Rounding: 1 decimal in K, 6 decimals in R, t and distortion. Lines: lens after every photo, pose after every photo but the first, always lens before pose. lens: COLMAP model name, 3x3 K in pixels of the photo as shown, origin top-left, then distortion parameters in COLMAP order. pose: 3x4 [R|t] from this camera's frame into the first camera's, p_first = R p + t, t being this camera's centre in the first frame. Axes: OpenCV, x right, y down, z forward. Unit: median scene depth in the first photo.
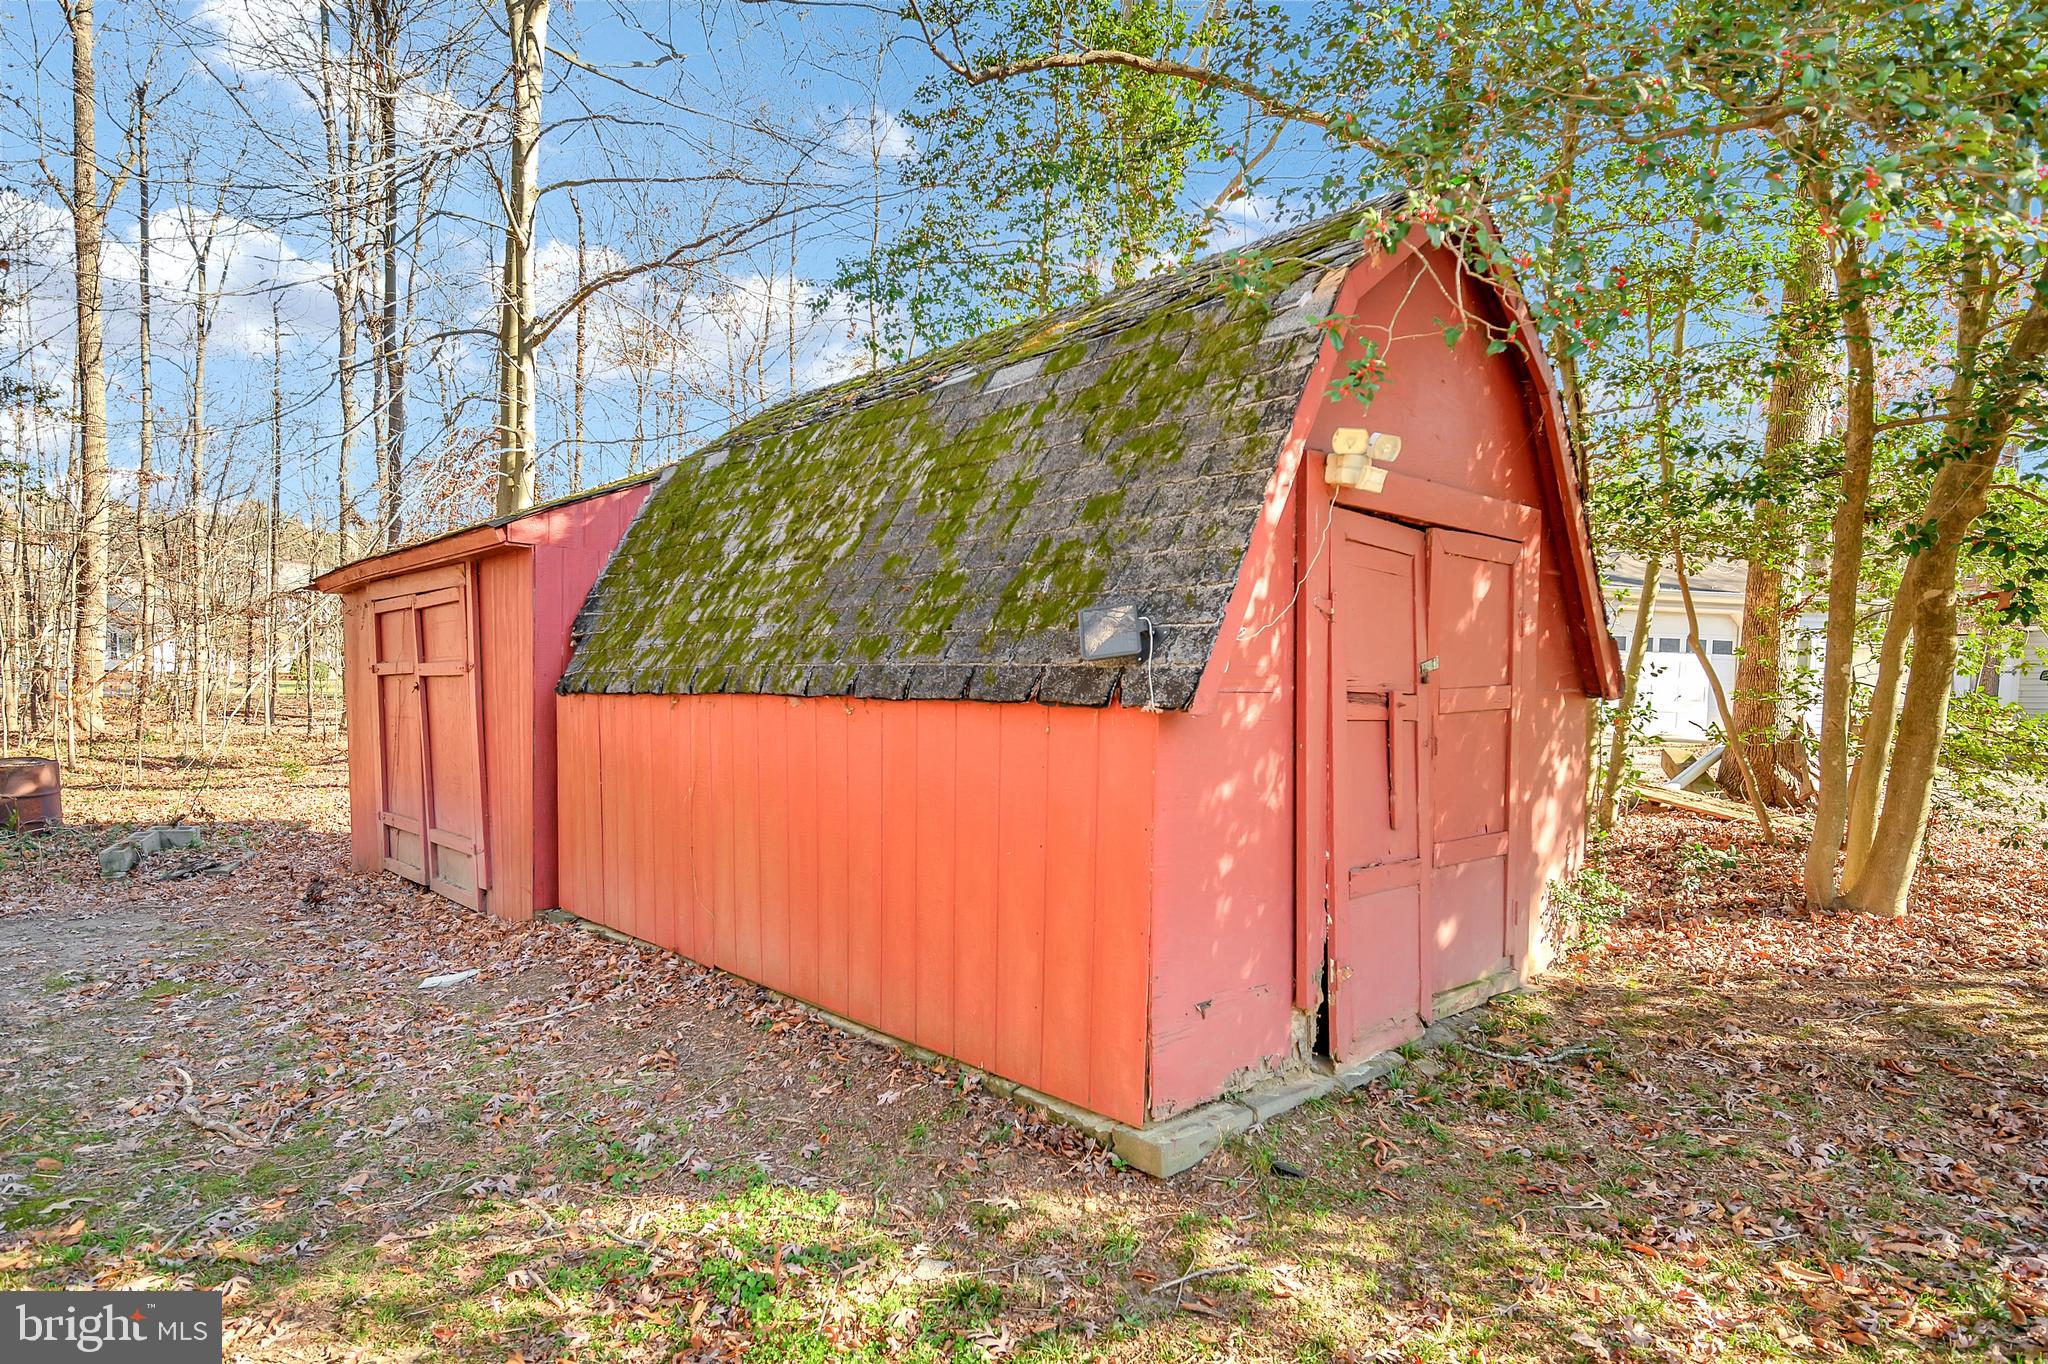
lens RADIAL K [[1123.5, 0, 1023.4], [0, 1123.5, 686.3], [0, 0, 1]] dist [-0.001704, -0.000434]
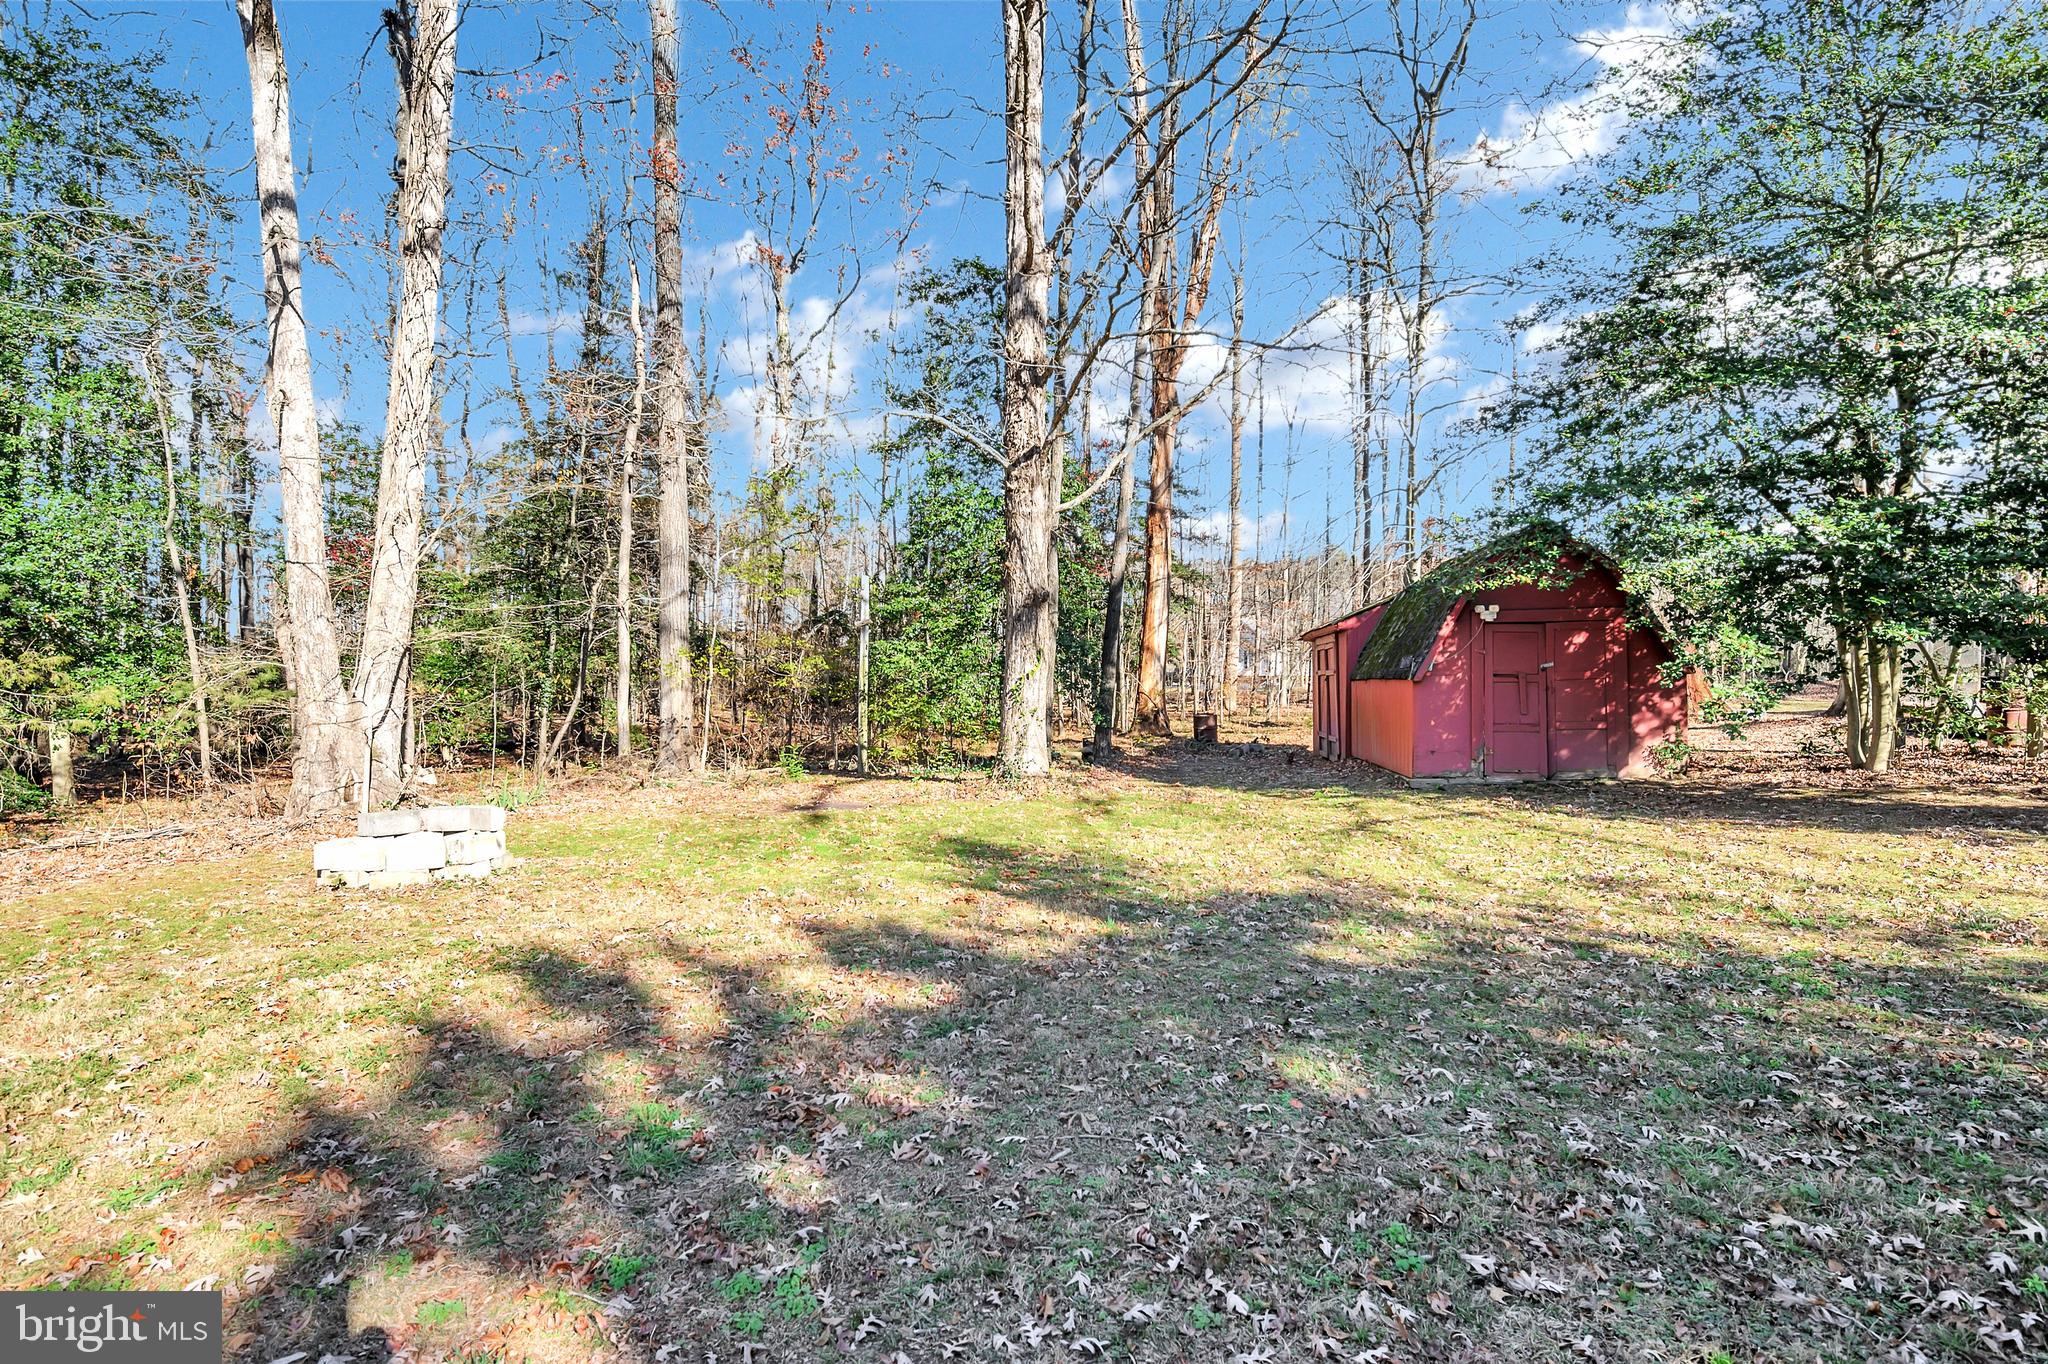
lens RADIAL K [[1069.6, 0, 1023.8], [0, 1069.6, 685.1], [0, 0, 1]] dist [0.001607, 0.000148]
pose [[0.631613, -0.000233, -0.775284, 0.550938], [-0.002710, 0.999993, -0.002509, 0.011860], [0.775279, 0.003686, 0.631608, -0.643639]]
